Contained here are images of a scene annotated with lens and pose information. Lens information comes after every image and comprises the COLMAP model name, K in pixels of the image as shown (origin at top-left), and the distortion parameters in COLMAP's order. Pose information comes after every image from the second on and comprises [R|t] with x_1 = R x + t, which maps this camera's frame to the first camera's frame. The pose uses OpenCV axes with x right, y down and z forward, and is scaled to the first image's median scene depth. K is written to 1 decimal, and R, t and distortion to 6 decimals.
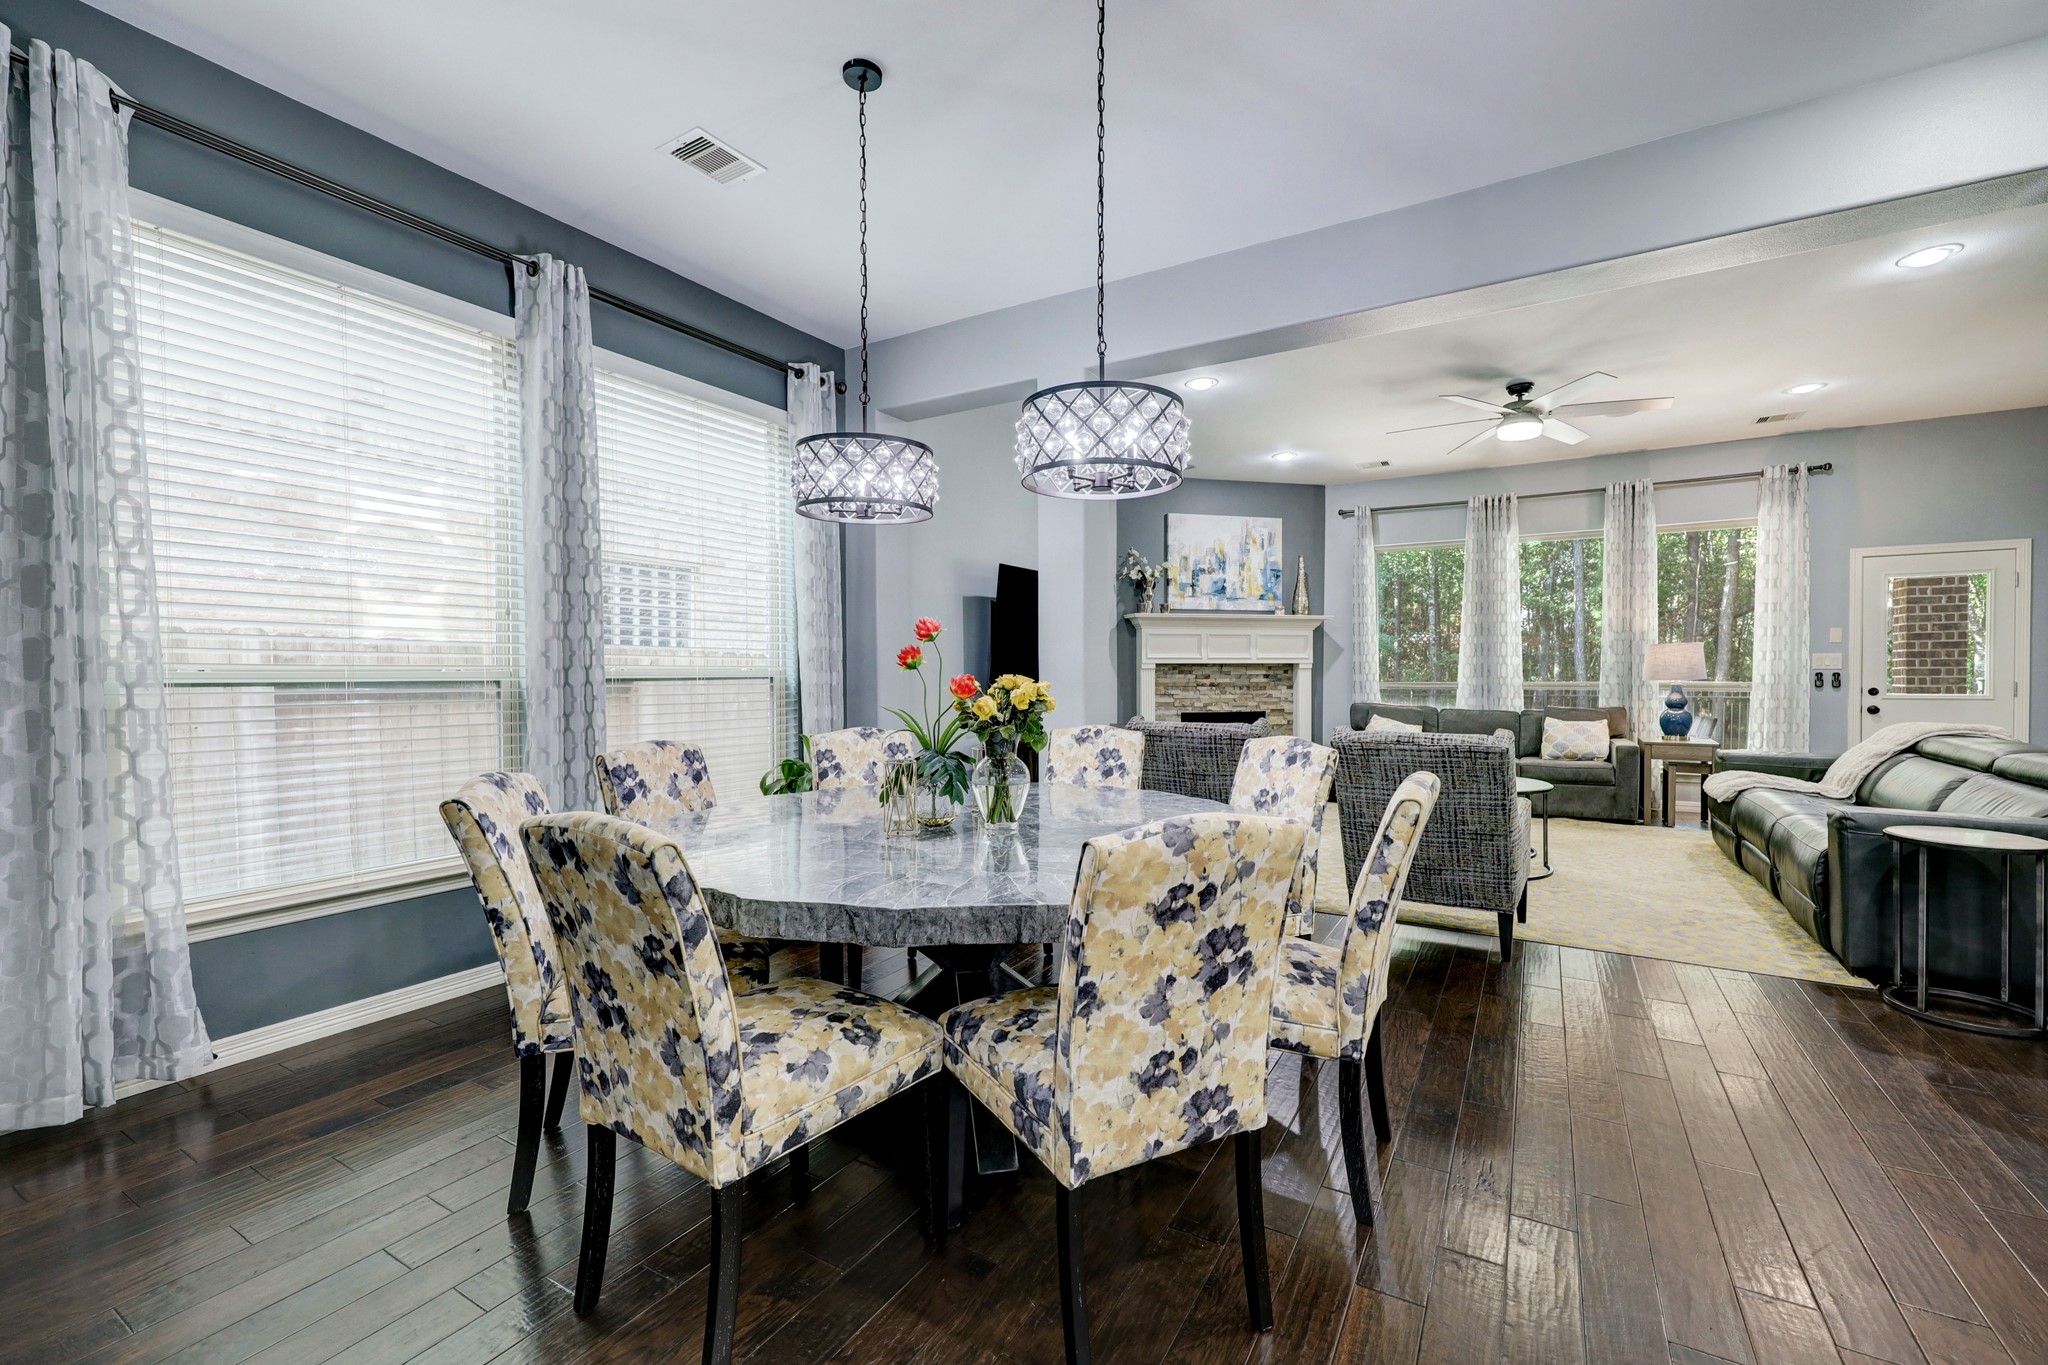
lens RADIAL K [[883.7, 0, 1017.0], [0, 883.7, 689.1], [0, 0, 1]] dist [-0.001298, -0.000349]
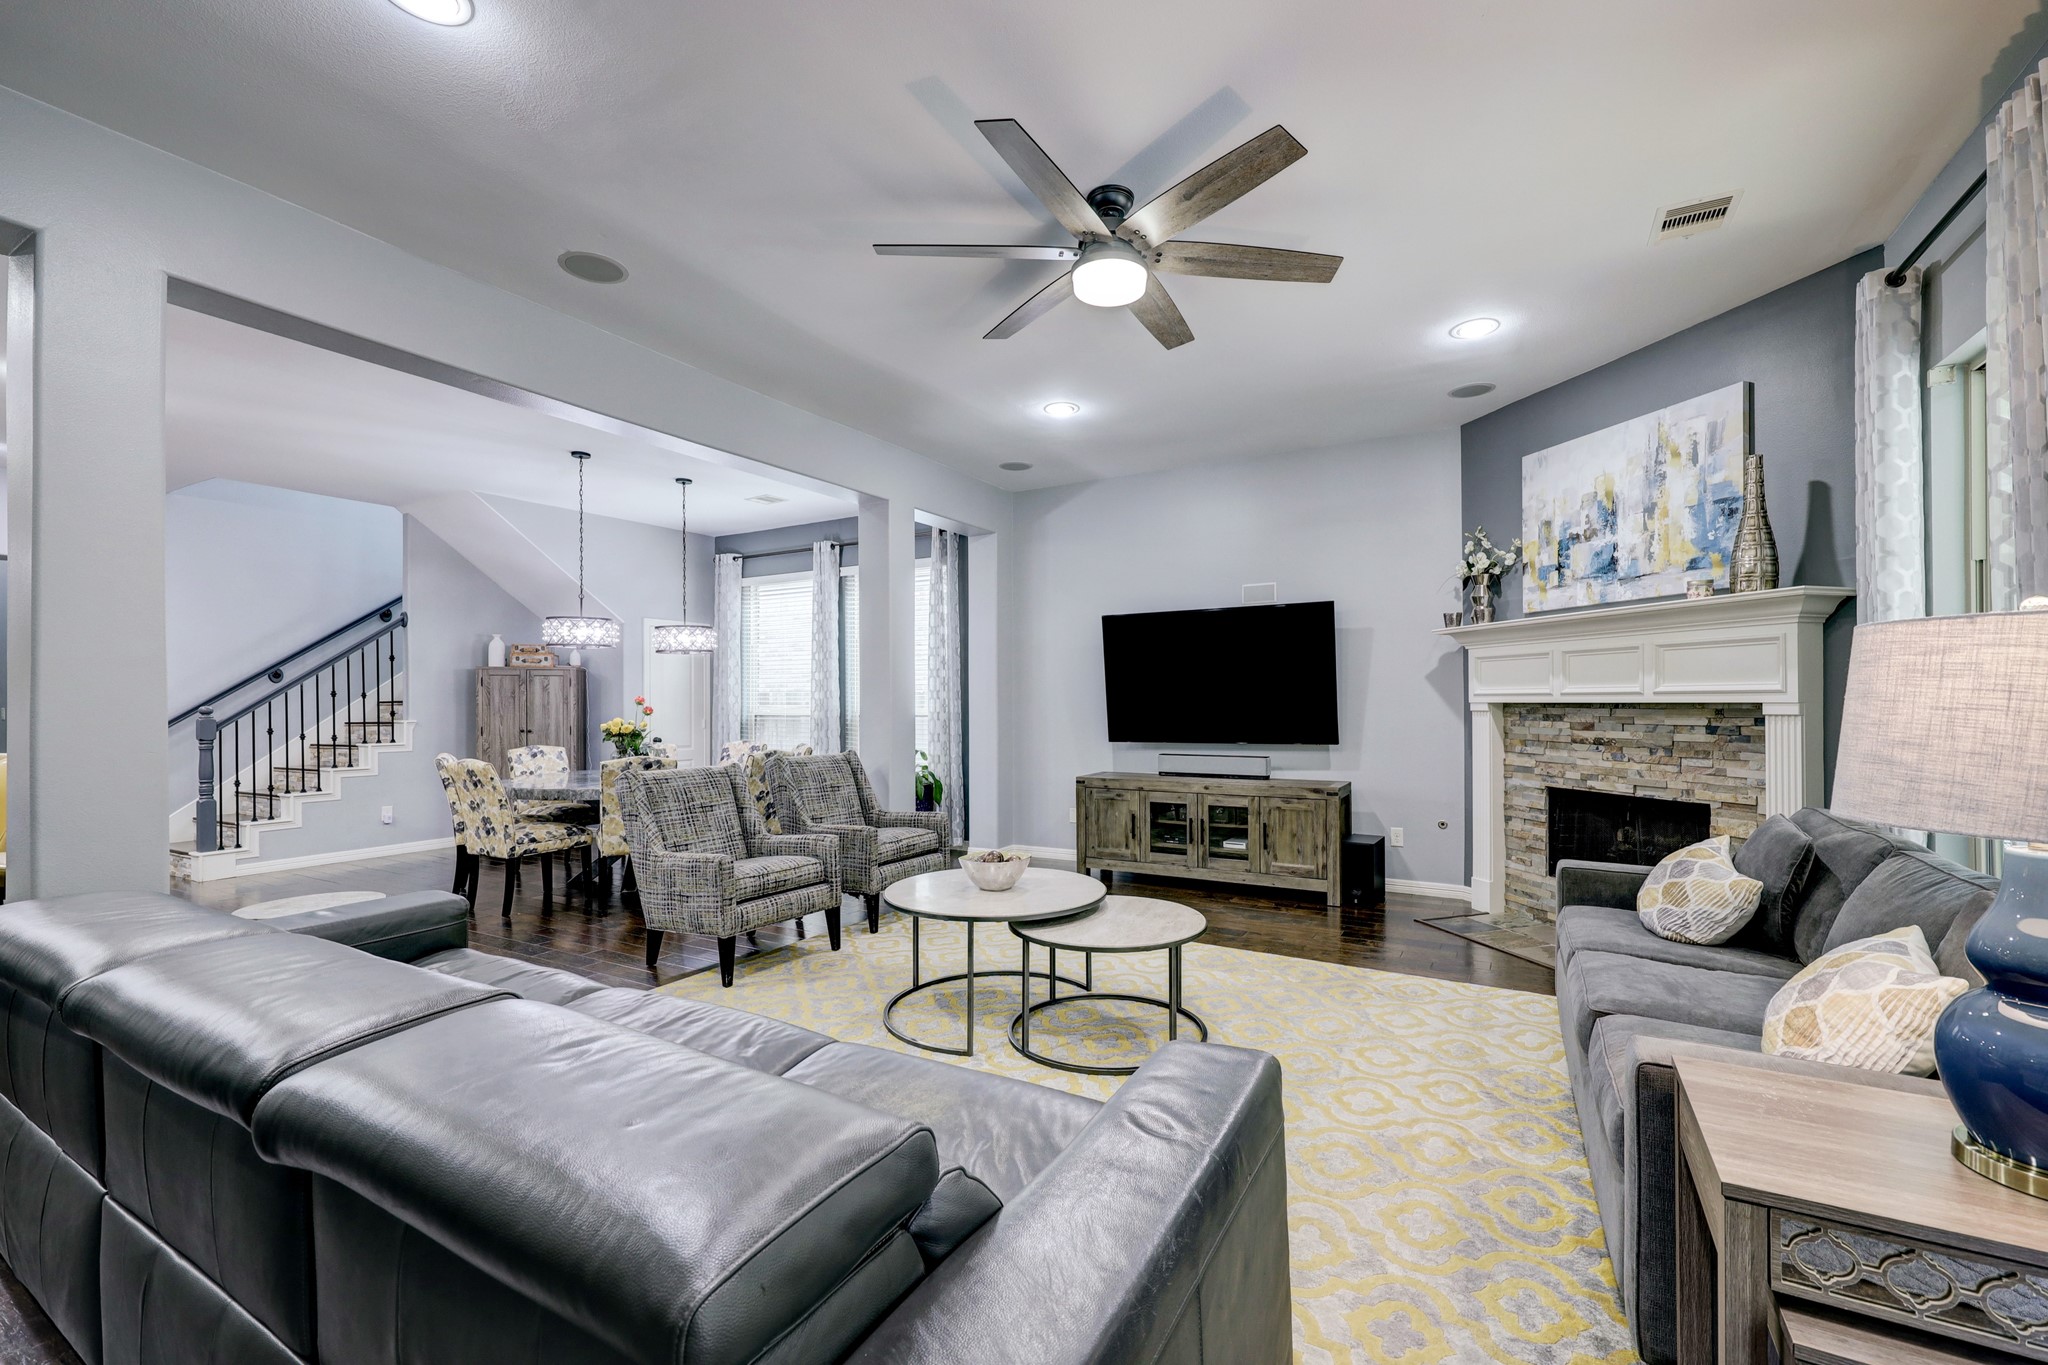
lens RADIAL K [[850.6, 0, 1029.3], [0, 850.6, 697.9], [0, 0, 1]] dist [0.000217, -0.000100]
pose [[-0.002115, -0.000787, -0.999997, 0.925446], [-0.013017, 0.999915, -0.000760, -0.033480], [0.999913, 0.013016, -0.002125, 0.804954]]
